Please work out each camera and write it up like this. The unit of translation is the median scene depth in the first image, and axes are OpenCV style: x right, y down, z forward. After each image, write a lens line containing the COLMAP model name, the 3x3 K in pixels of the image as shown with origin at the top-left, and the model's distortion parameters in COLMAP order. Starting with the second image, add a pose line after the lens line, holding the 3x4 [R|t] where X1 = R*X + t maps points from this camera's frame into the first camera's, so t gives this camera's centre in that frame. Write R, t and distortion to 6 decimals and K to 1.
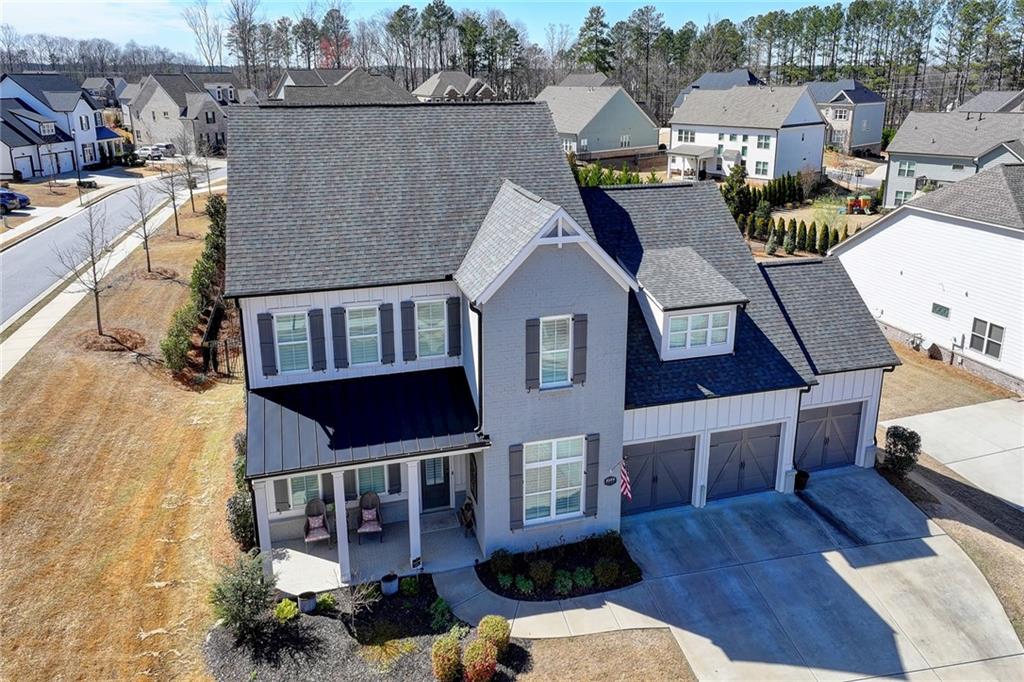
lens RADIAL K [[682.9, 0, 467.5], [0, 682.9, 215.6], [0, 0, 1]] dist [0.002676, 0.001579]
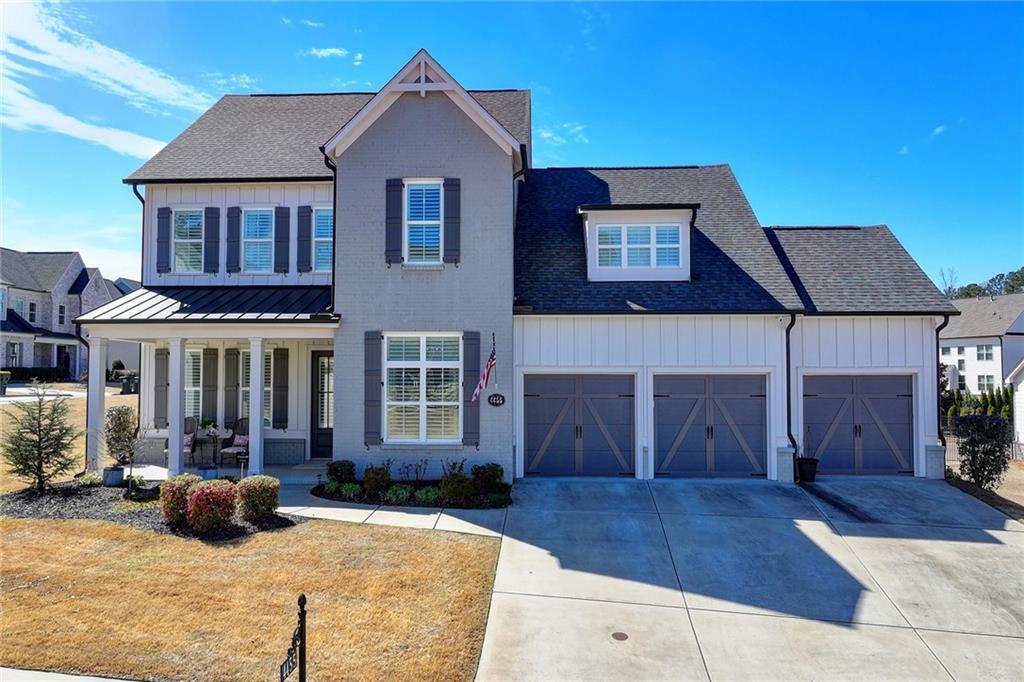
lens RADIAL K [[658.1, 0, 465.4], [0, 658.1, 283.4], [0, 0, 1]] dist [0.003310, 0.001075]
pose [[0.956750, -0.007466, -0.290817, 0.395693], [-0.068829, 0.965479, -0.251224, 0.450395], [0.282653, 0.260375, 0.923207, 0.251545]]
